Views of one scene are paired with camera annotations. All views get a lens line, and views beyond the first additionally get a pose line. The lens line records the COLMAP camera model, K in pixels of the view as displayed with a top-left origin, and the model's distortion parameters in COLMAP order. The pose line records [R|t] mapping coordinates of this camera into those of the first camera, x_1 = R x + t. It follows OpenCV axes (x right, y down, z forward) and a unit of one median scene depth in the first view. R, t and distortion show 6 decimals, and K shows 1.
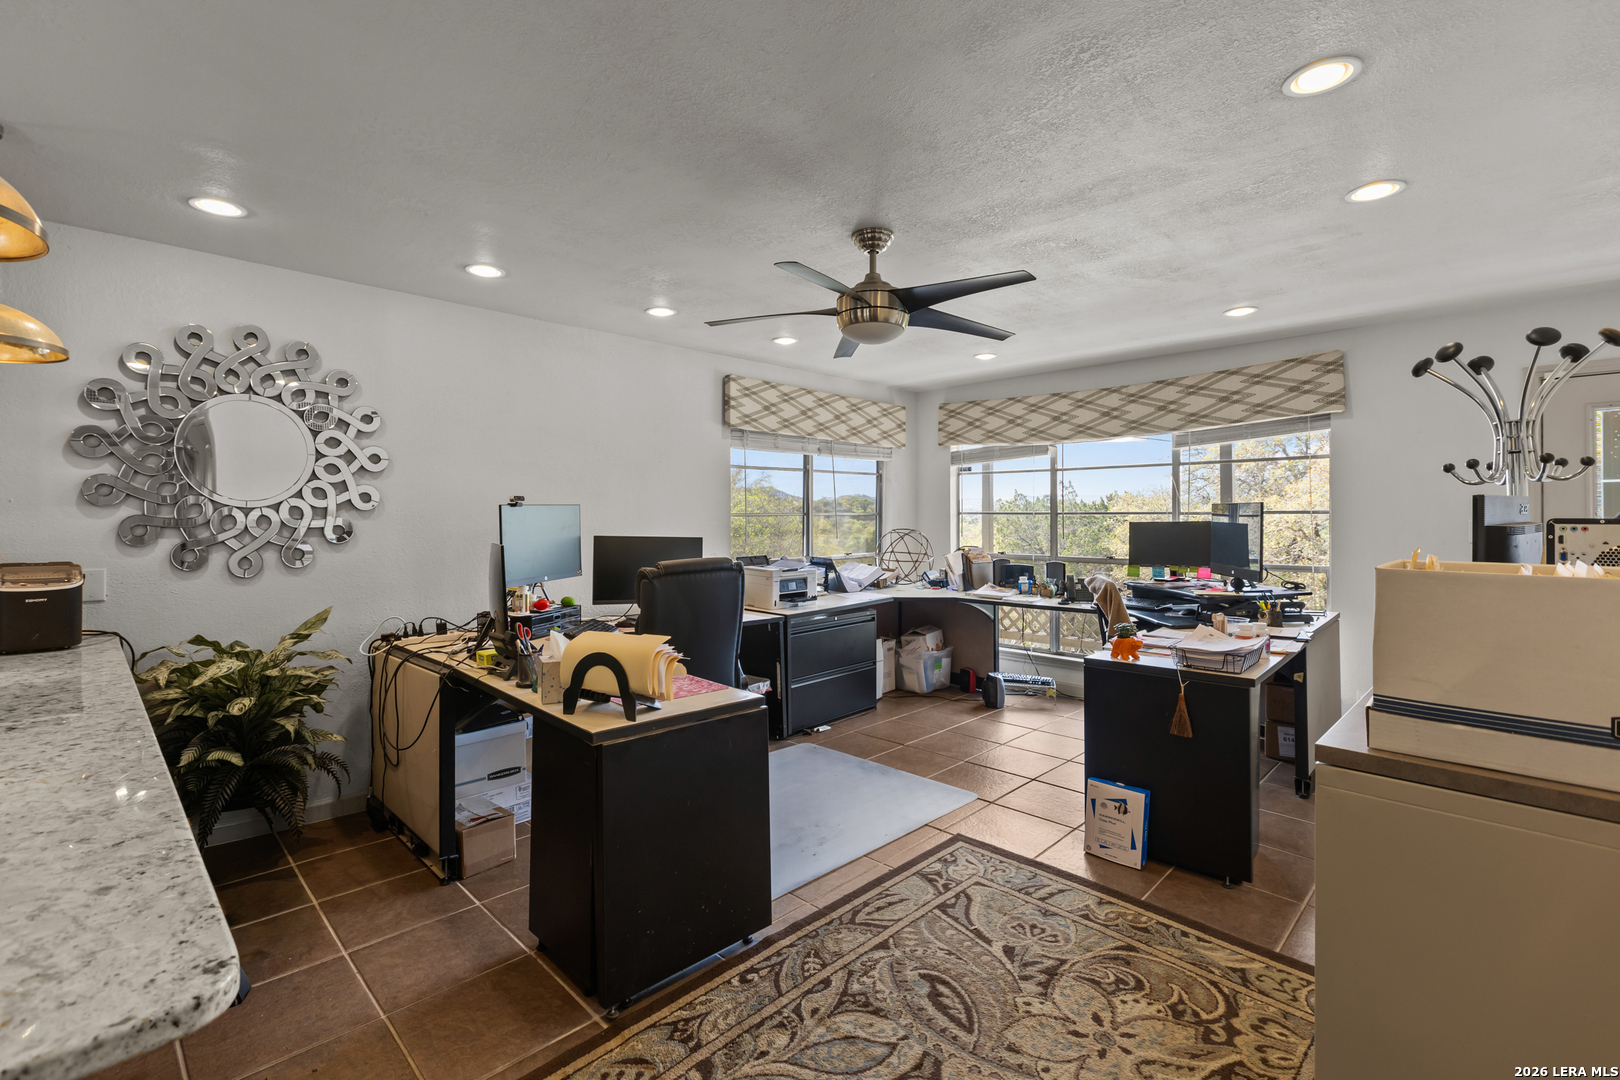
lens RADIAL K [[724.6, 0, 813.3], [0, 724.6, 526.4], [0, 0, 1]] dist [-0.000201, 0.000879]
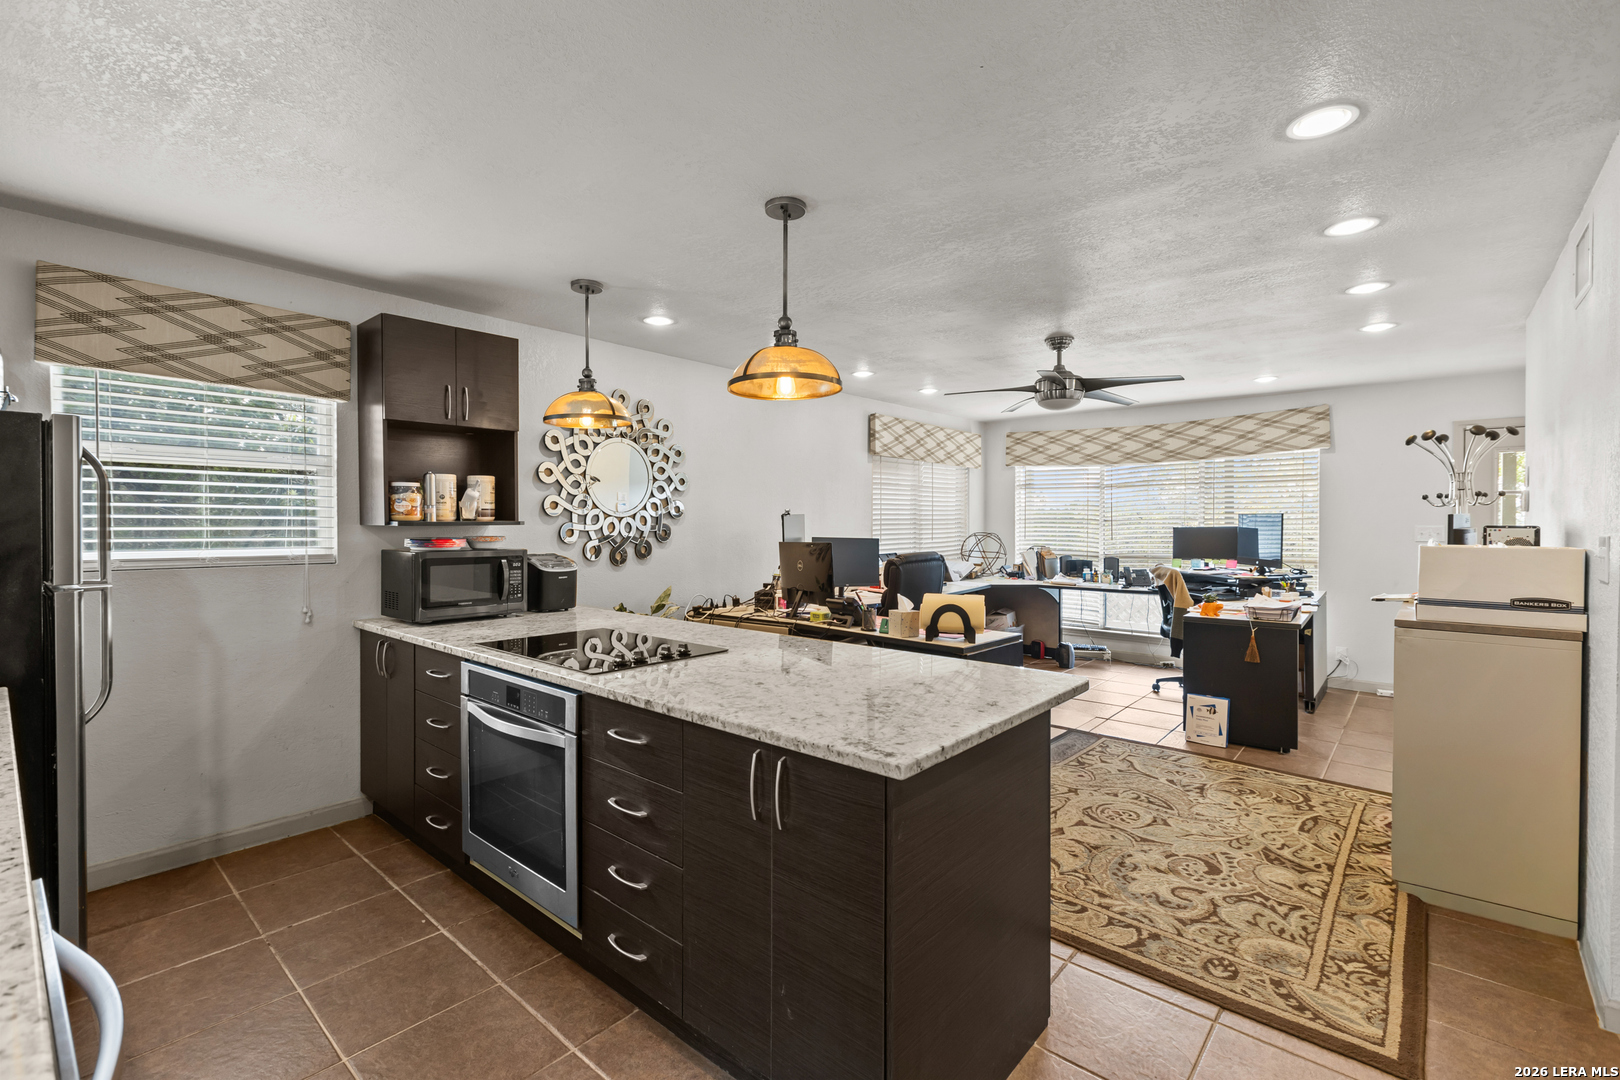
lens RADIAL K [[724.6, 0, 801.7], [0, 724.6, 541.6], [0, 0, 1]] dist [-0.000201, 0.000879]
pose [[0.997988, -0.001295, 0.063392, -0.476470], [0.000385, 0.999897, 0.014377, 0.002357], [-0.063404, -0.014324, 0.997885, -0.426305]]
